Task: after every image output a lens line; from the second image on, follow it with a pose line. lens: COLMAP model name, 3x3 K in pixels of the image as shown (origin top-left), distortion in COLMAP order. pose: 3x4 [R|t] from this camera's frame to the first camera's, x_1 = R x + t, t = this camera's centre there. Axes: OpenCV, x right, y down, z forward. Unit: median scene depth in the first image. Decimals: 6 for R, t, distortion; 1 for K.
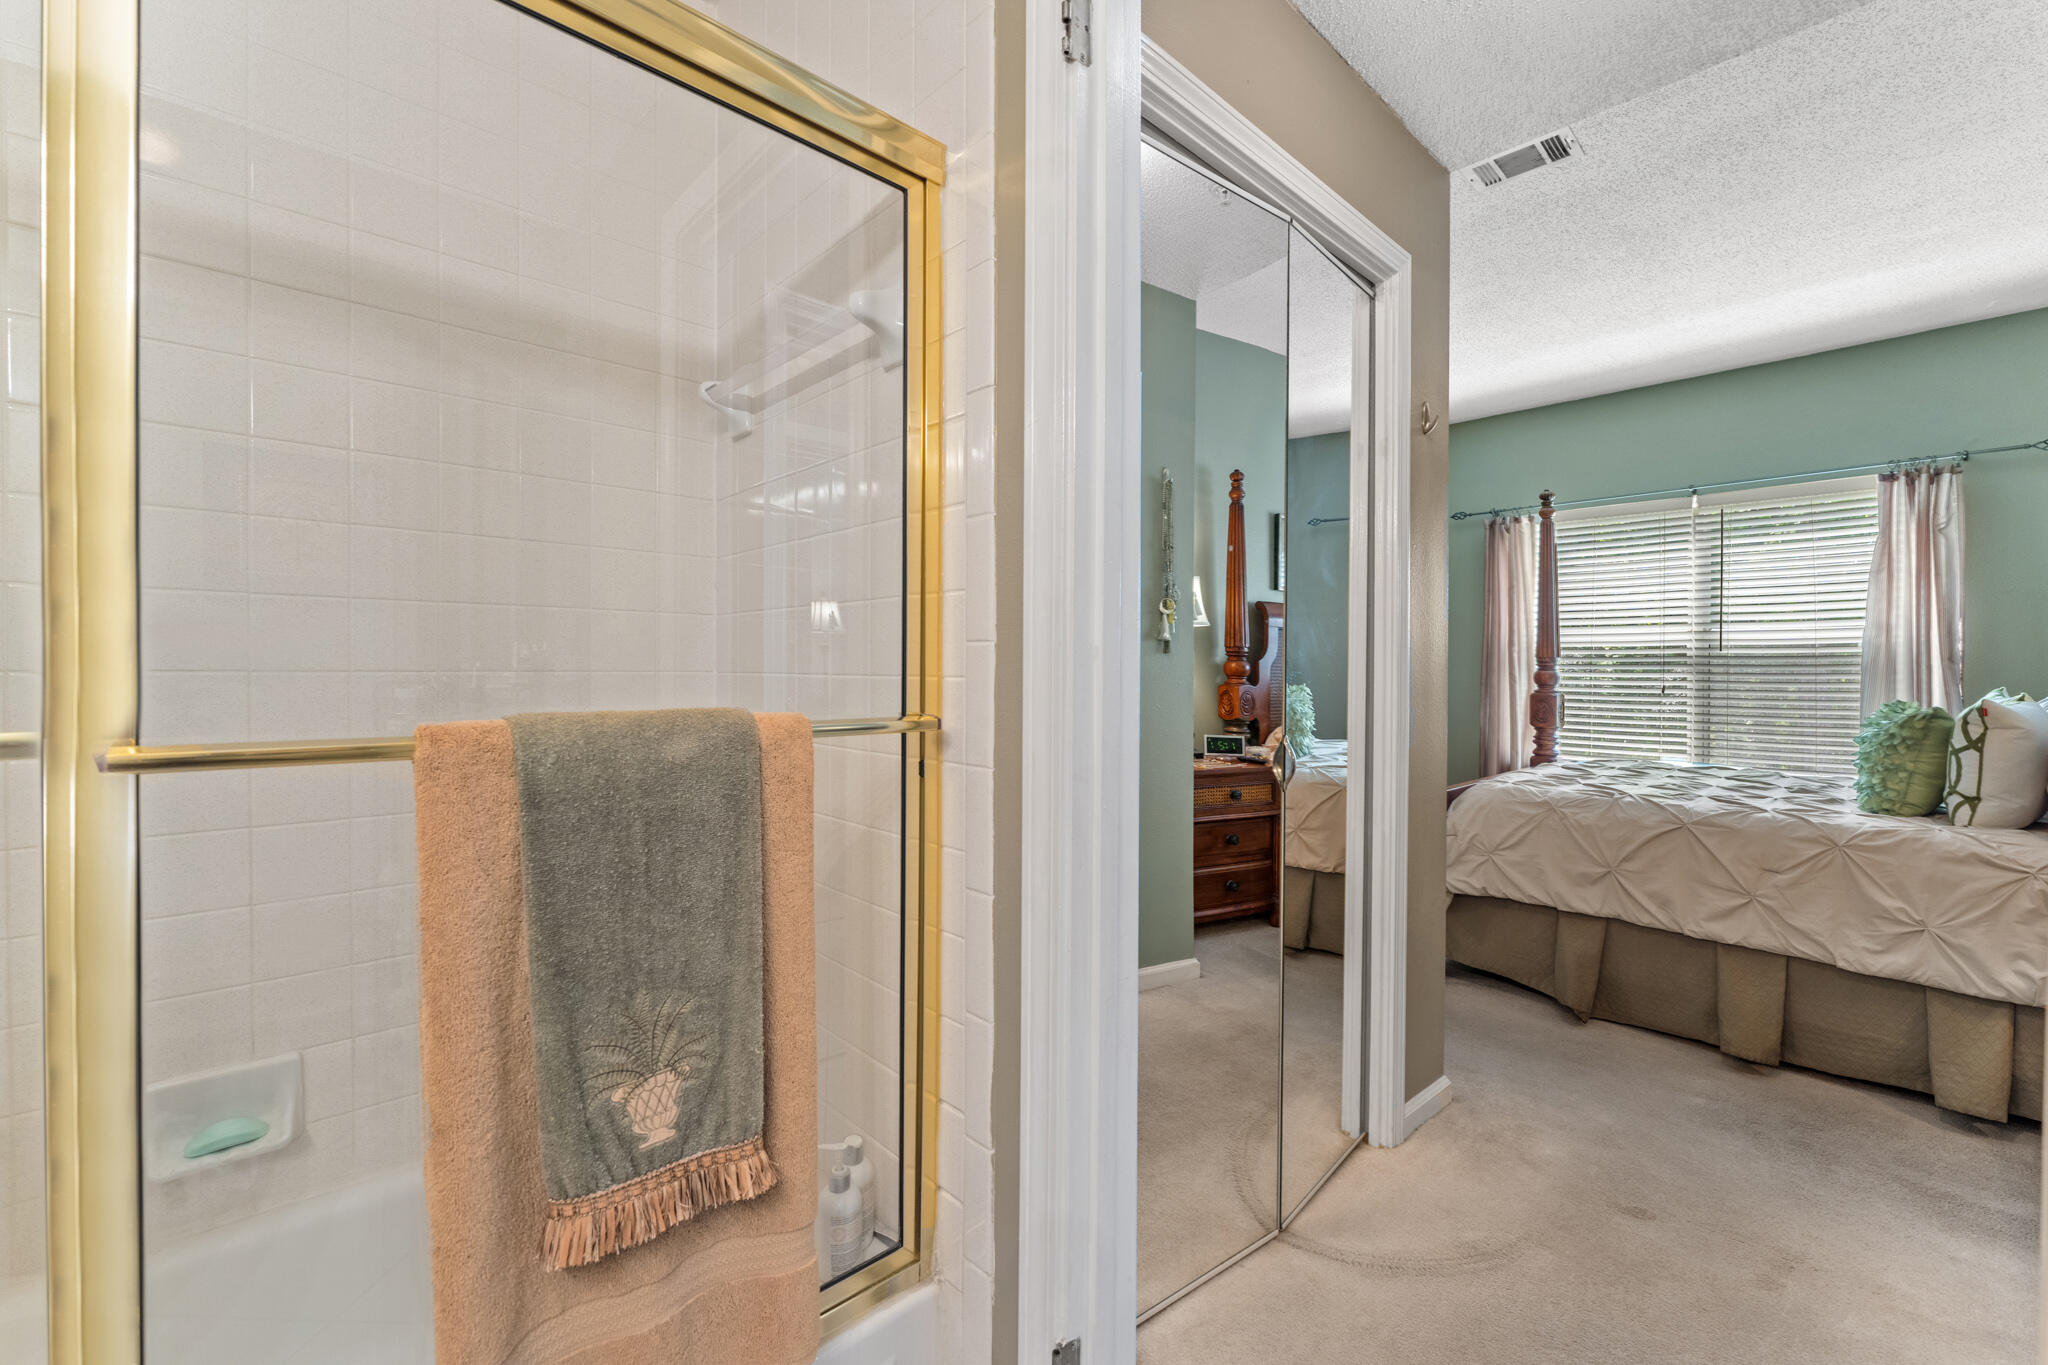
lens RADIAL K [[843.8, 0, 1024.8], [0, 843.8, 671.4], [0, 0, 1]] dist [0.000969, 0.000208]
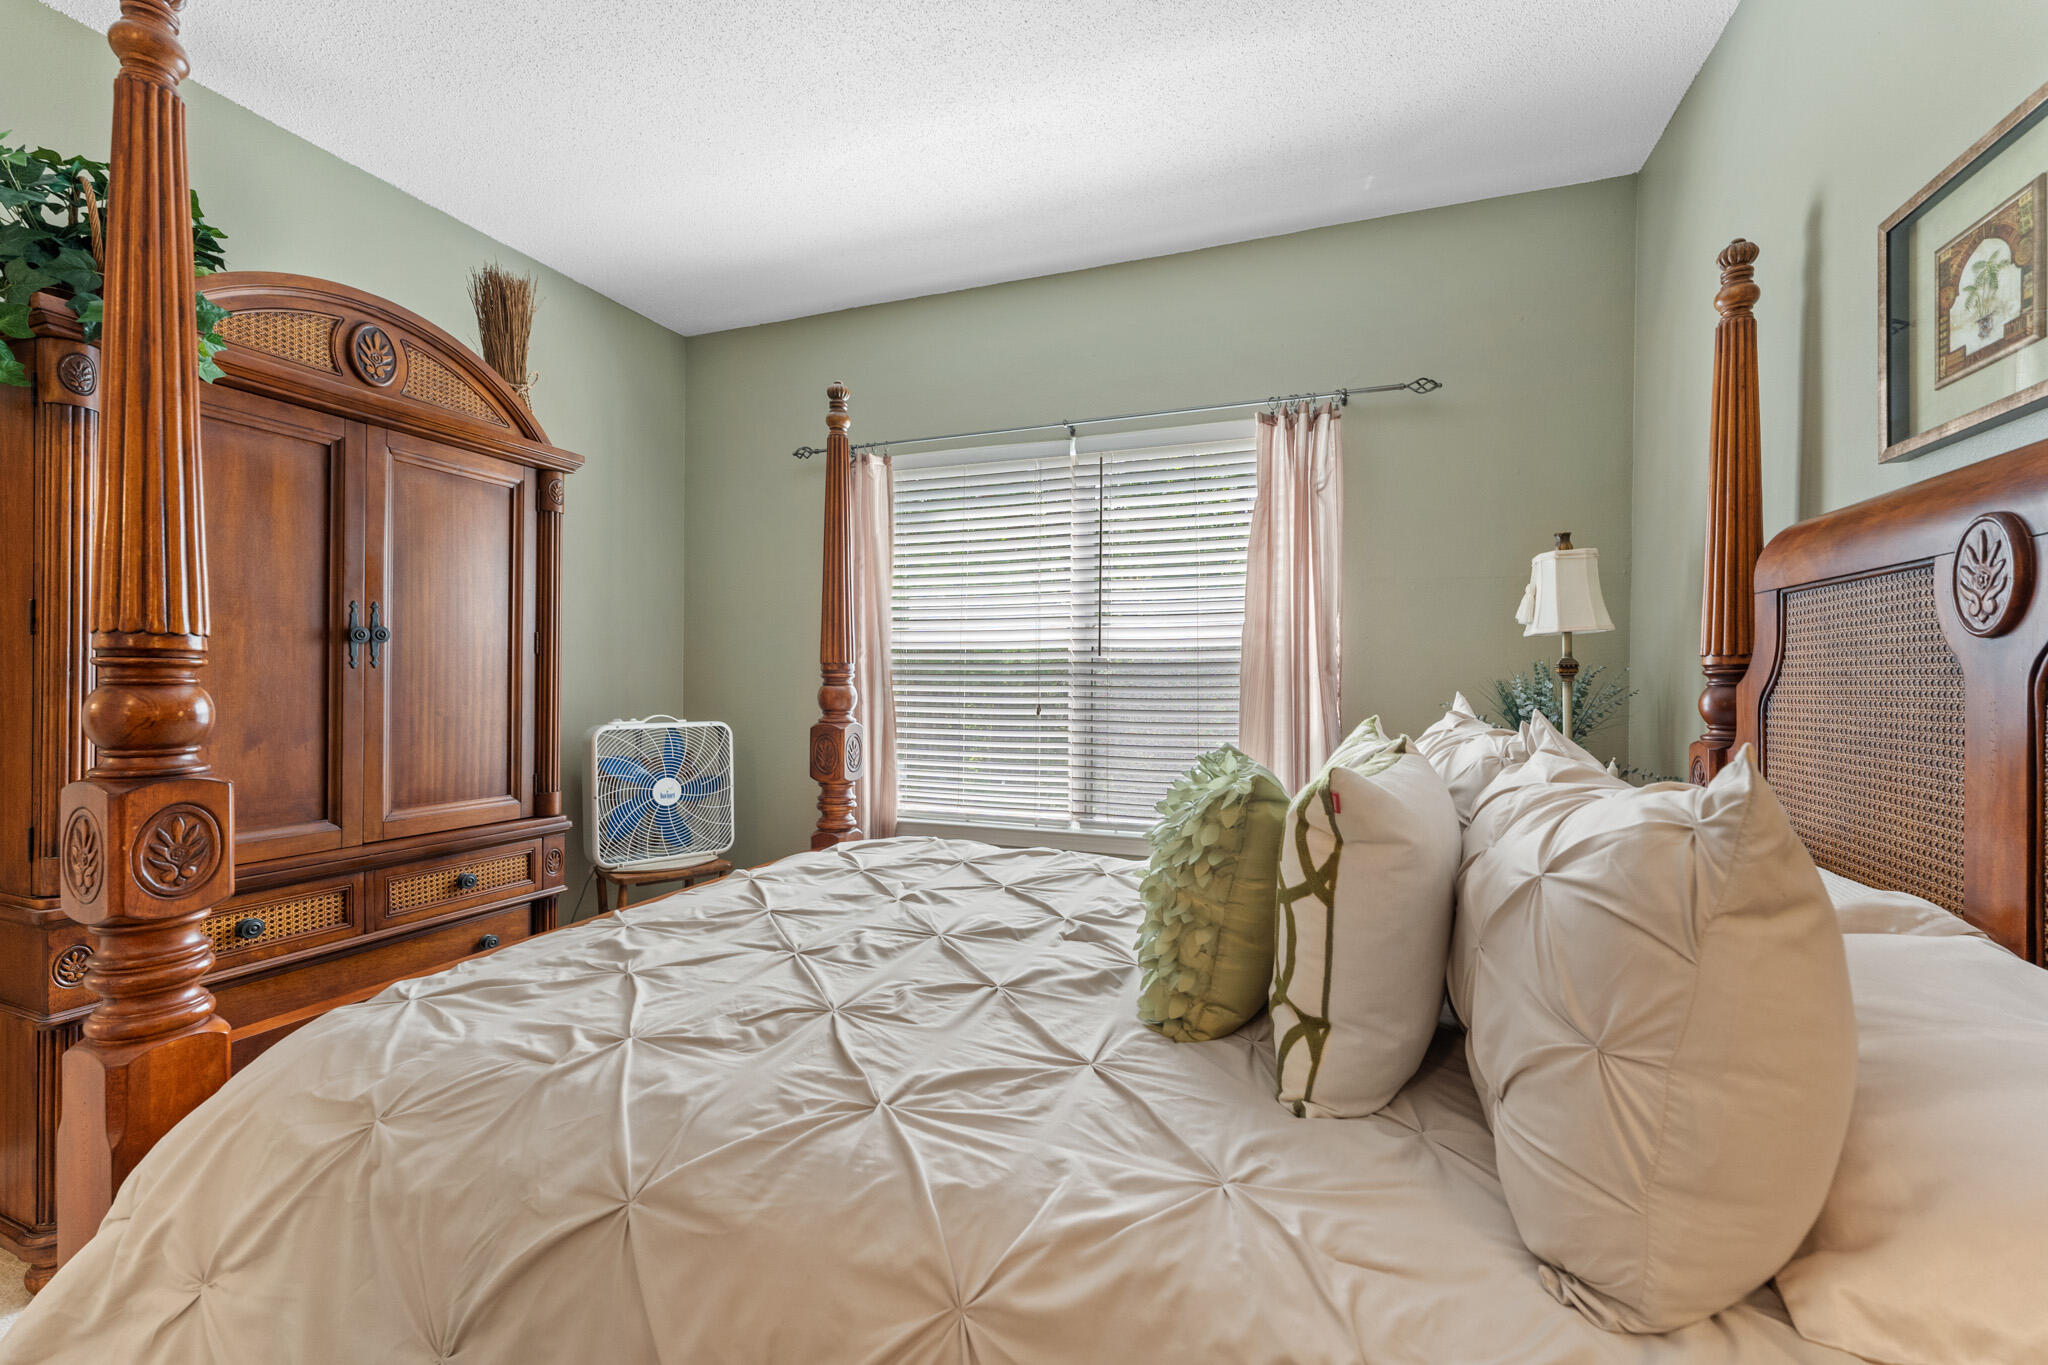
lens RADIAL K [[846.7, 0, 1024.0], [0, 846.7, 682.5], [0, 0, 1]] dist [0.000298, 0.000259]
pose [[0.897438, -0.002937, 0.441132, 0.537566], [0.002362, 0.999995, 0.001852, -0.003339], [-0.441135, -0.000620, 0.897441, 0.459958]]
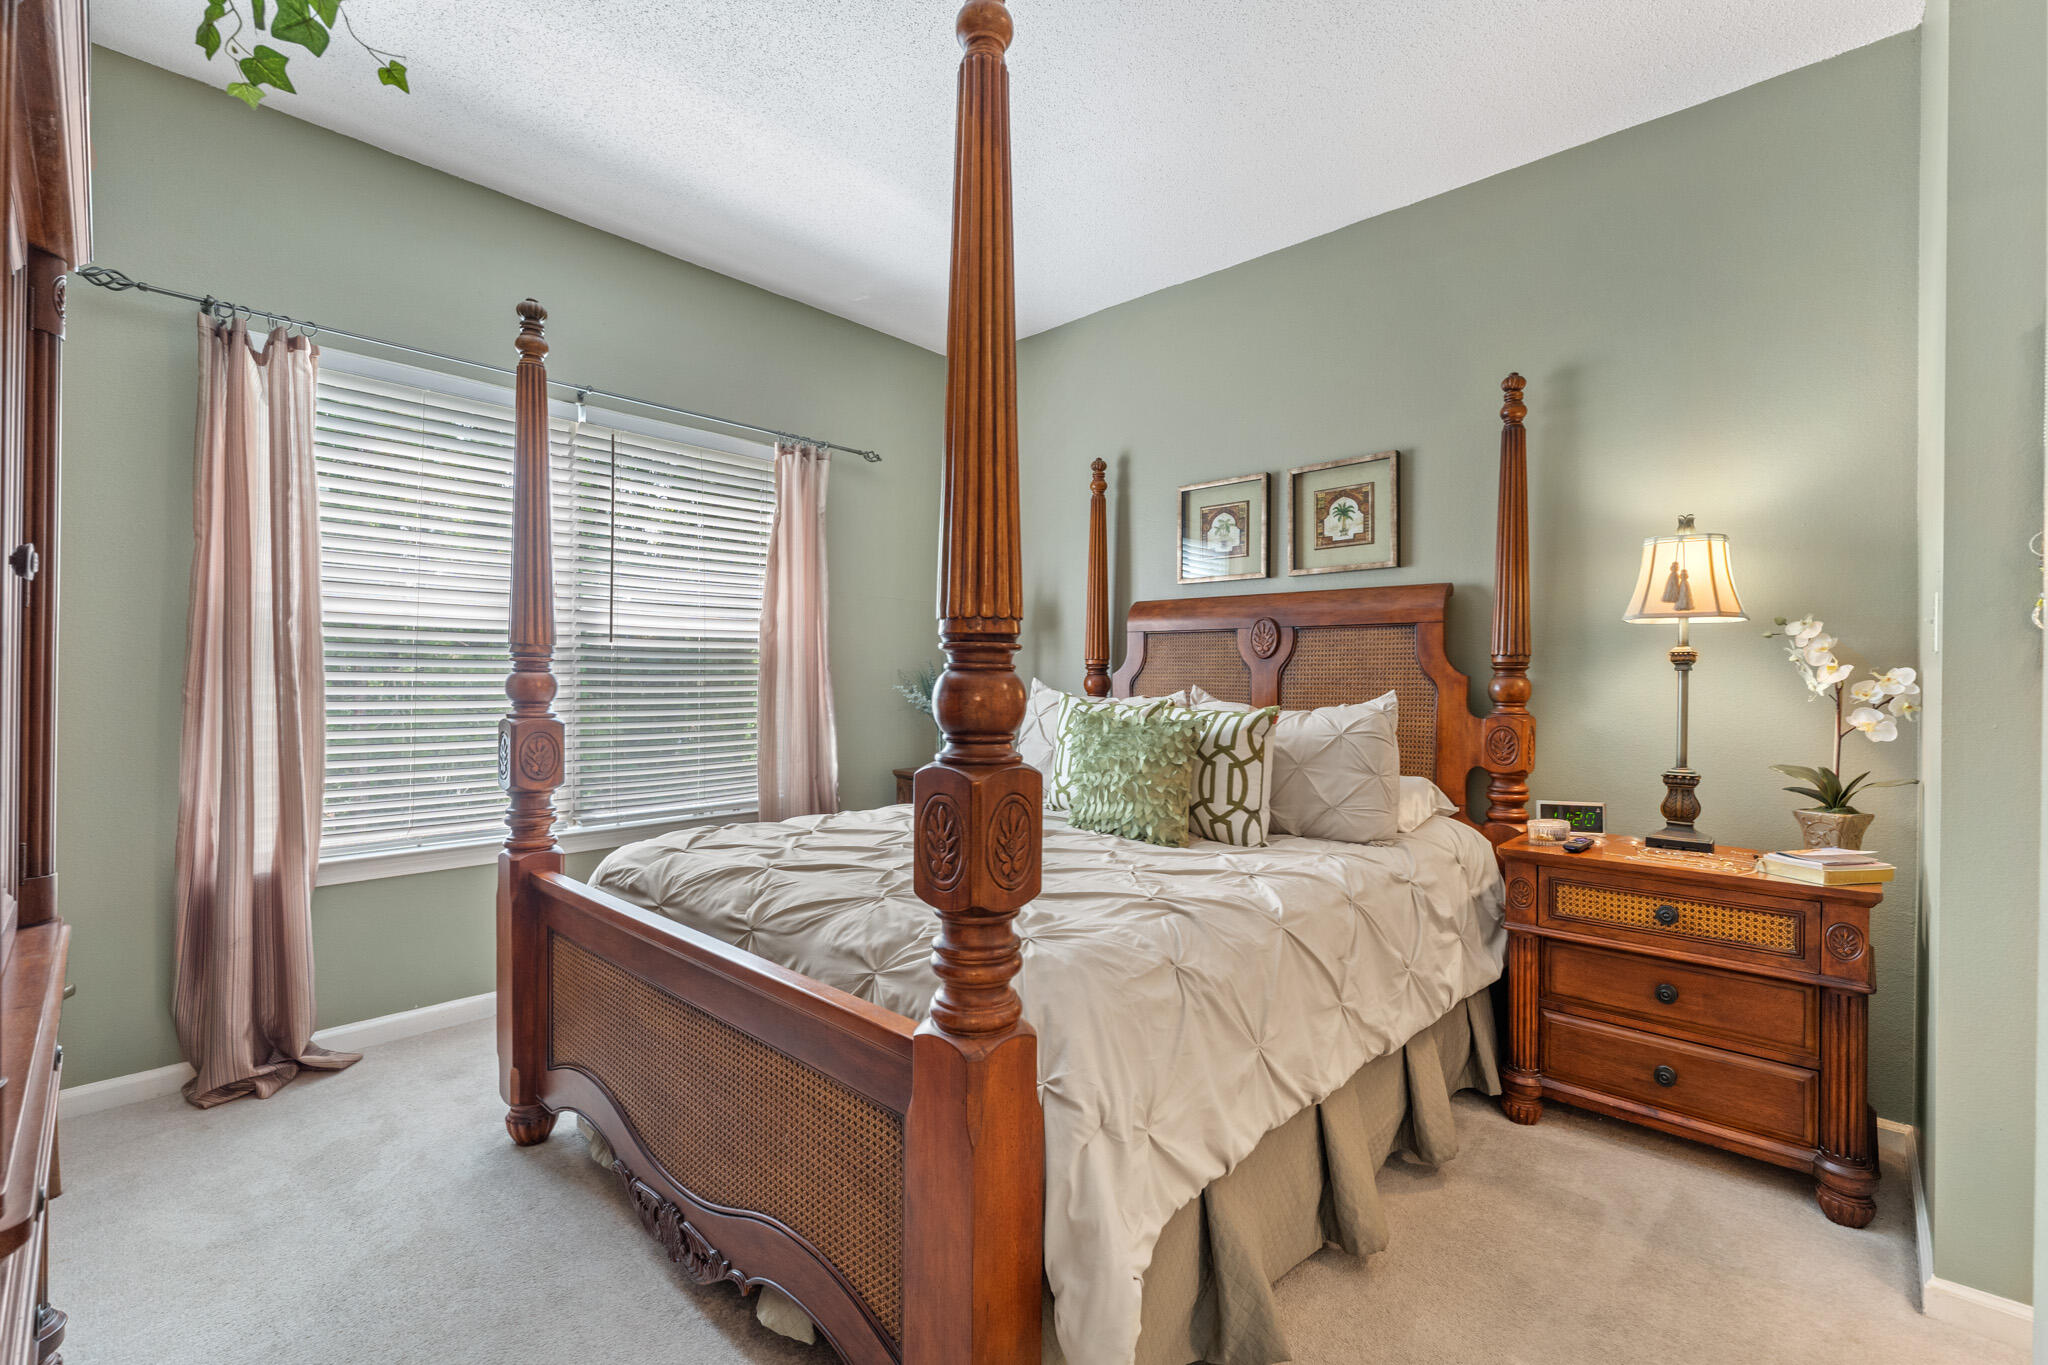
lens RADIAL K [[880.8, 0, 1024.0], [0, 880.8, 682.5], [0, 0, 1]] dist [-0.000776, -0.000062]
pose [[-0.067396, -0.014663, 0.997619, 0.103748], [-0.006687, 0.999876, 0.014244, -0.004133], [-0.997704, -0.005711, -0.067486, 0.854450]]
